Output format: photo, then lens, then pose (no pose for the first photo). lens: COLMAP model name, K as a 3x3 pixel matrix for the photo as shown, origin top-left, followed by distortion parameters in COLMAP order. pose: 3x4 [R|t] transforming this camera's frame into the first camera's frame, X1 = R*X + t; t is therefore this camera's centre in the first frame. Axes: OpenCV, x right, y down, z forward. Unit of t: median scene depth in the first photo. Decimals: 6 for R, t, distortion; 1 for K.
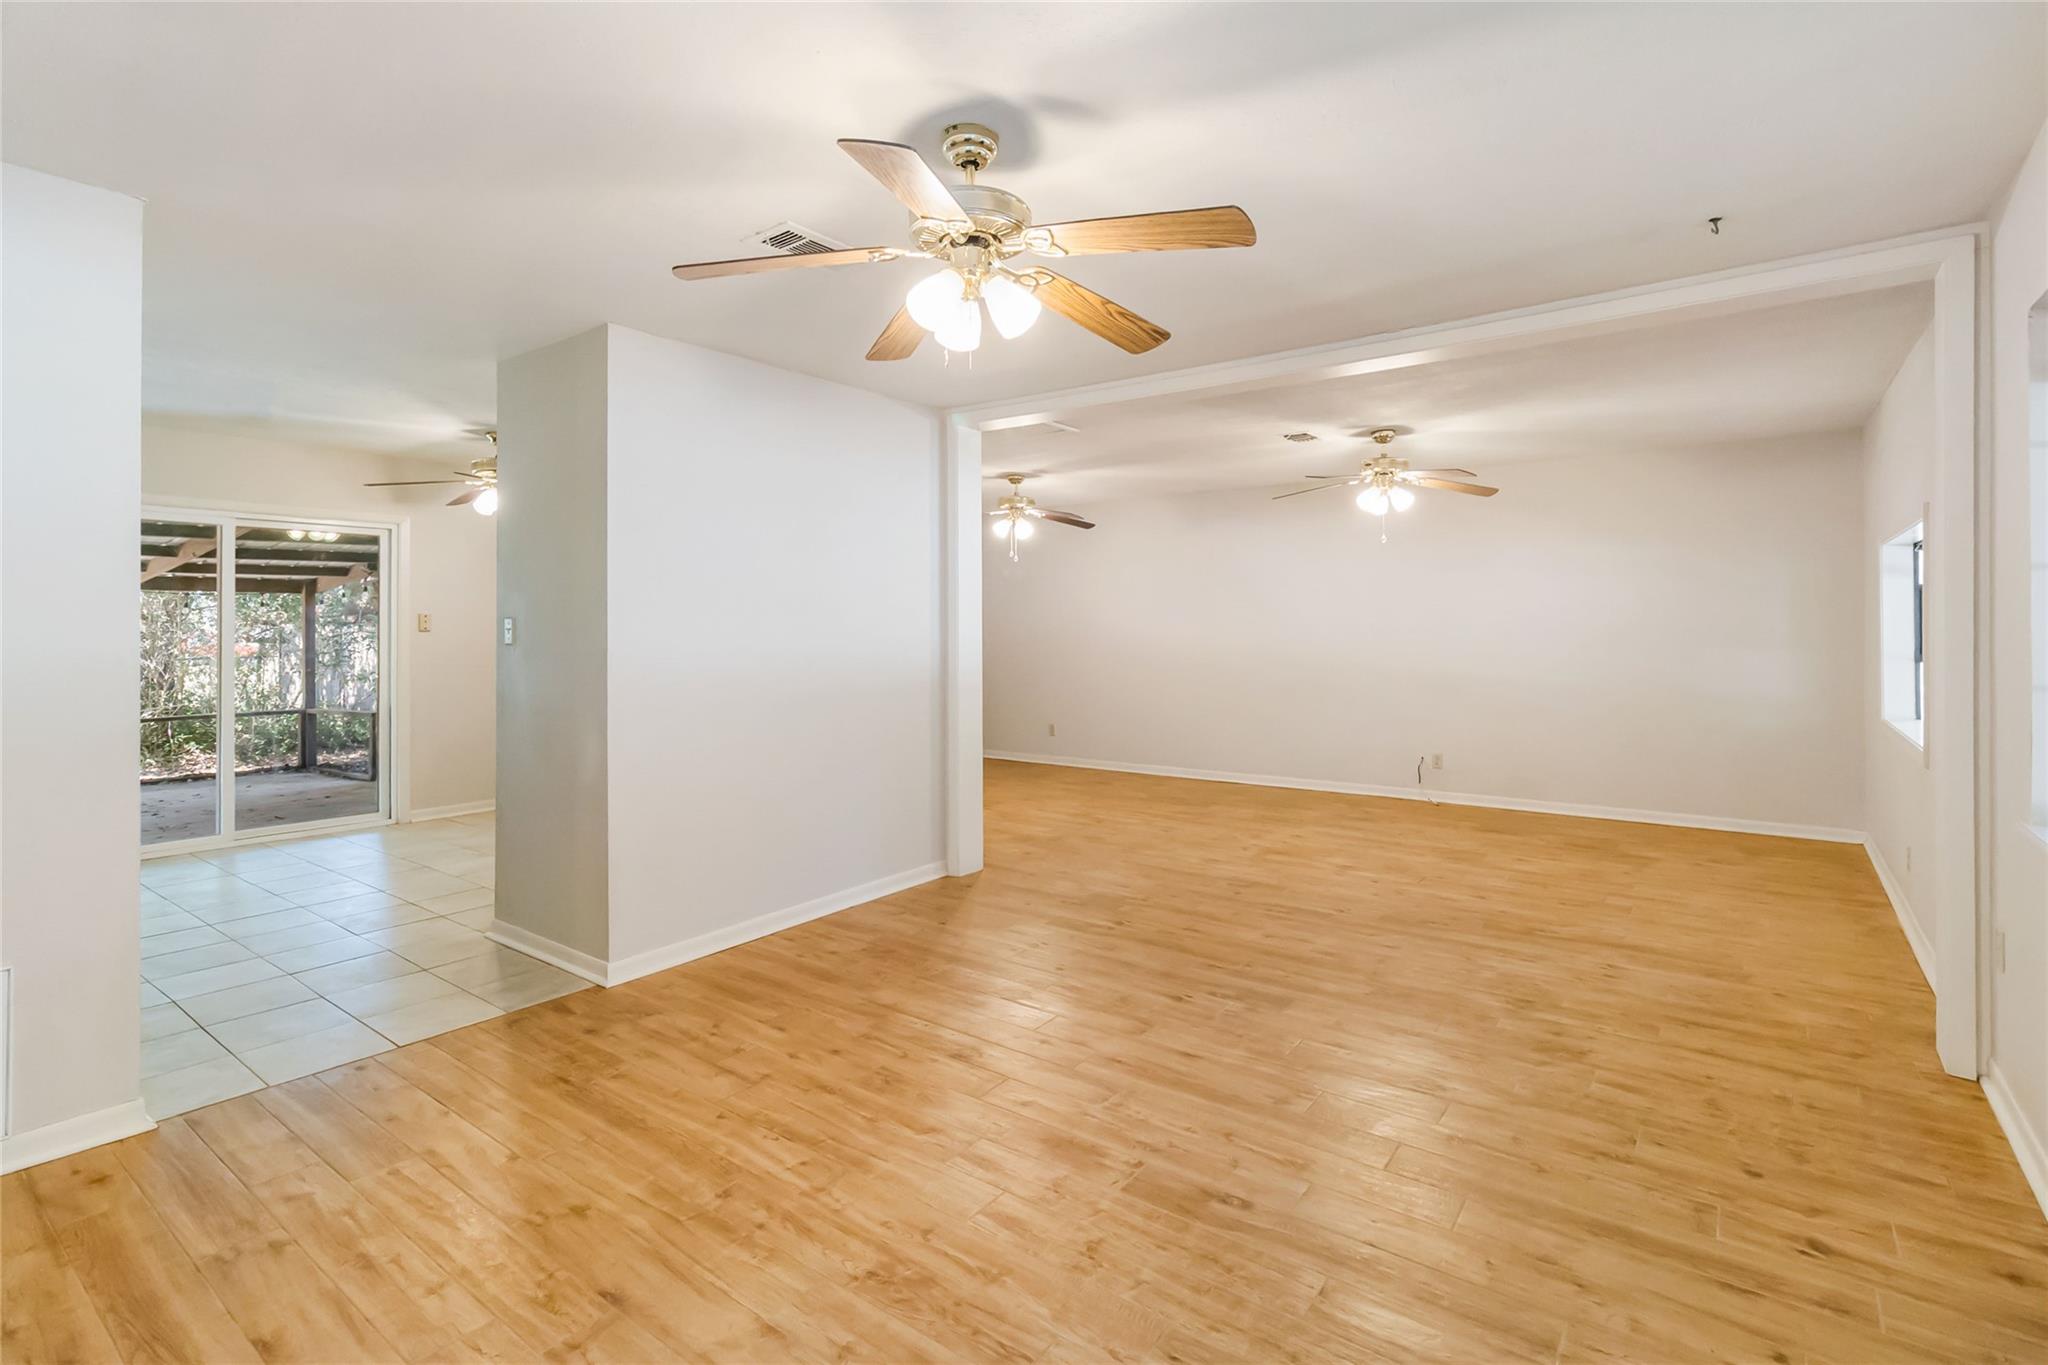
lens RADIAL K [[968.3, 0, 1019.5], [0, 968.3, 622.8], [0, 0, 1]] dist [0.003818, 0.000134]
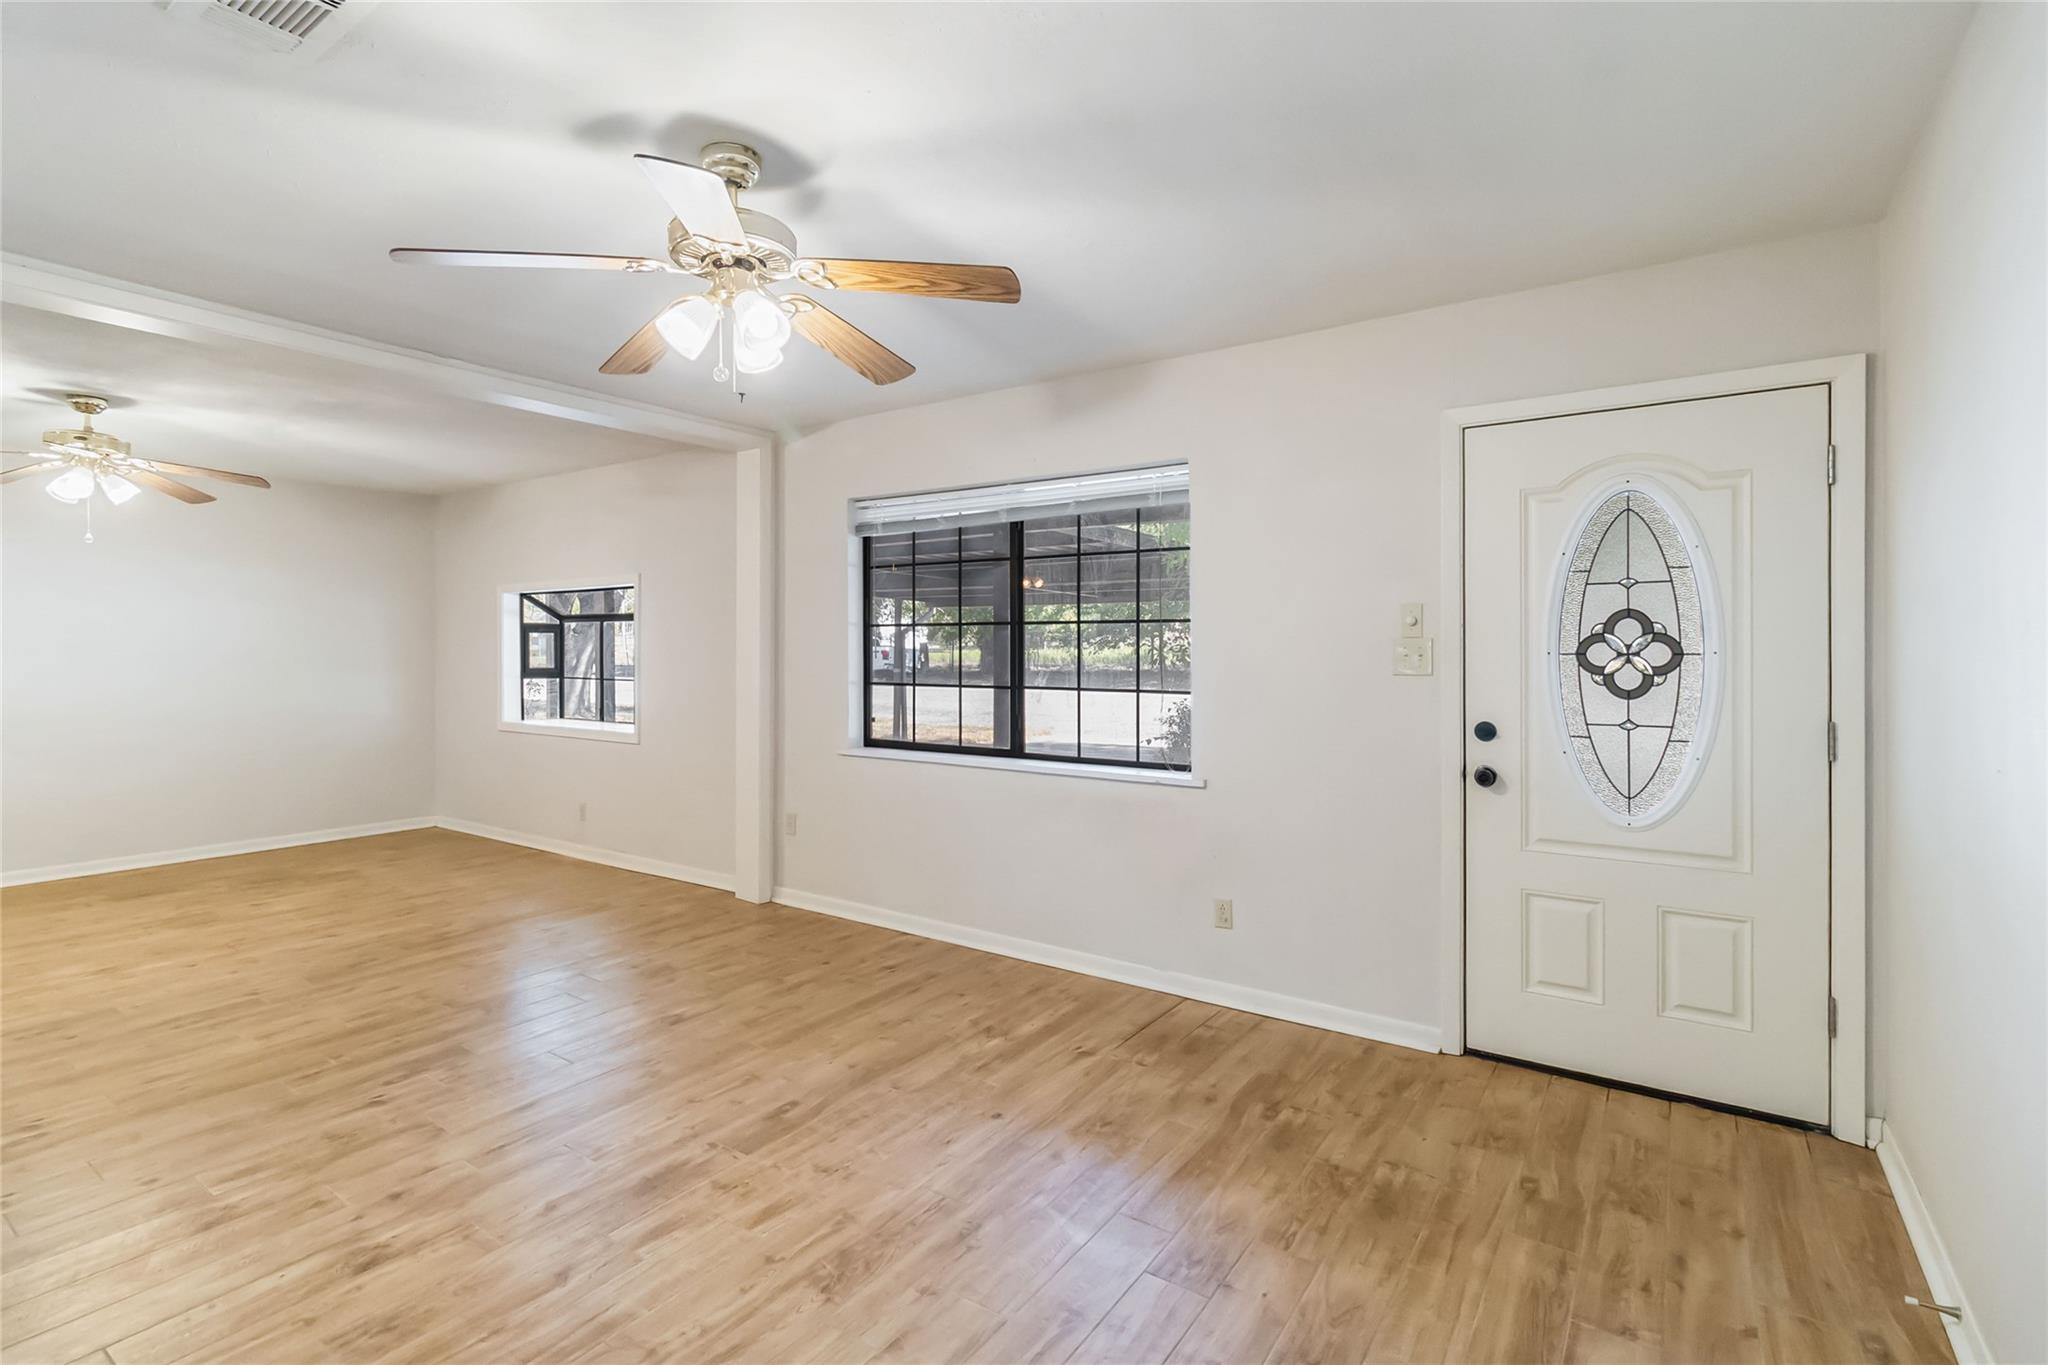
lens RADIAL K [[959.6, 0, 1023.2], [0, 959.6, 641.0], [0, 0, 1]] dist [0.003772, -0.000142]
pose [[-0.042067, 0.014021, 0.999016, -0.638271], [-0.004216, 0.999890, -0.014211, 0.004226], [-0.999106, -0.004810, -0.042003, 0.456193]]
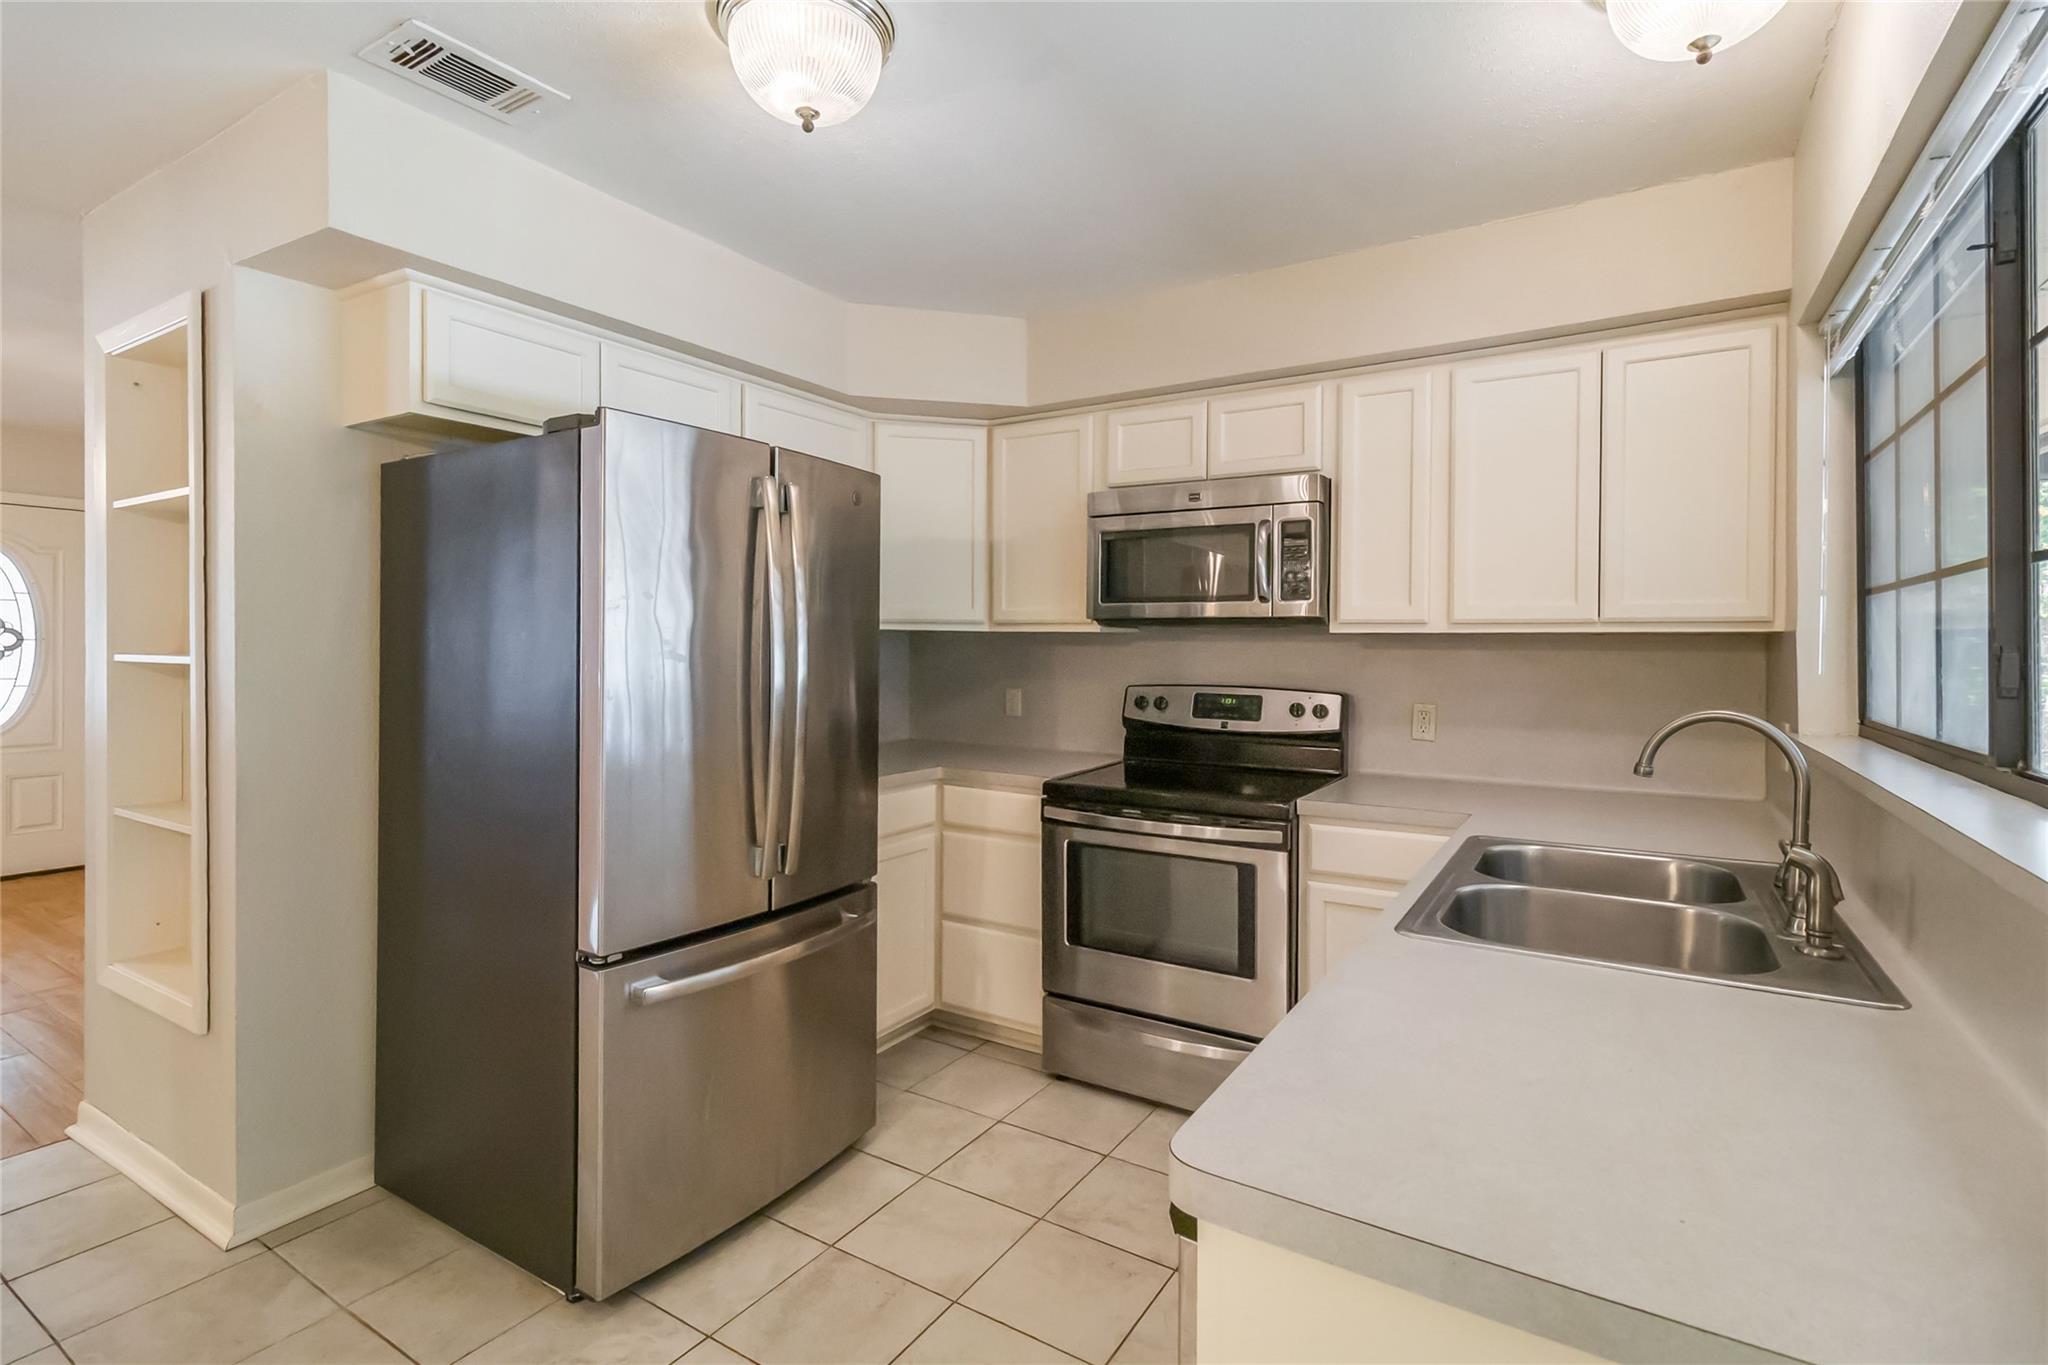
lens RADIAL K [[969.2, 0, 1026.3], [0, 969.2, 649.4], [0, 0, 1]] dist [0.001979, 0.000028]
pose [[-0.996526, -0.008093, -0.082890, -1.267799], [-0.008239, 0.999965, 0.001428, 0.001525], [0.082876, 0.002106, -0.996558, 1.472388]]
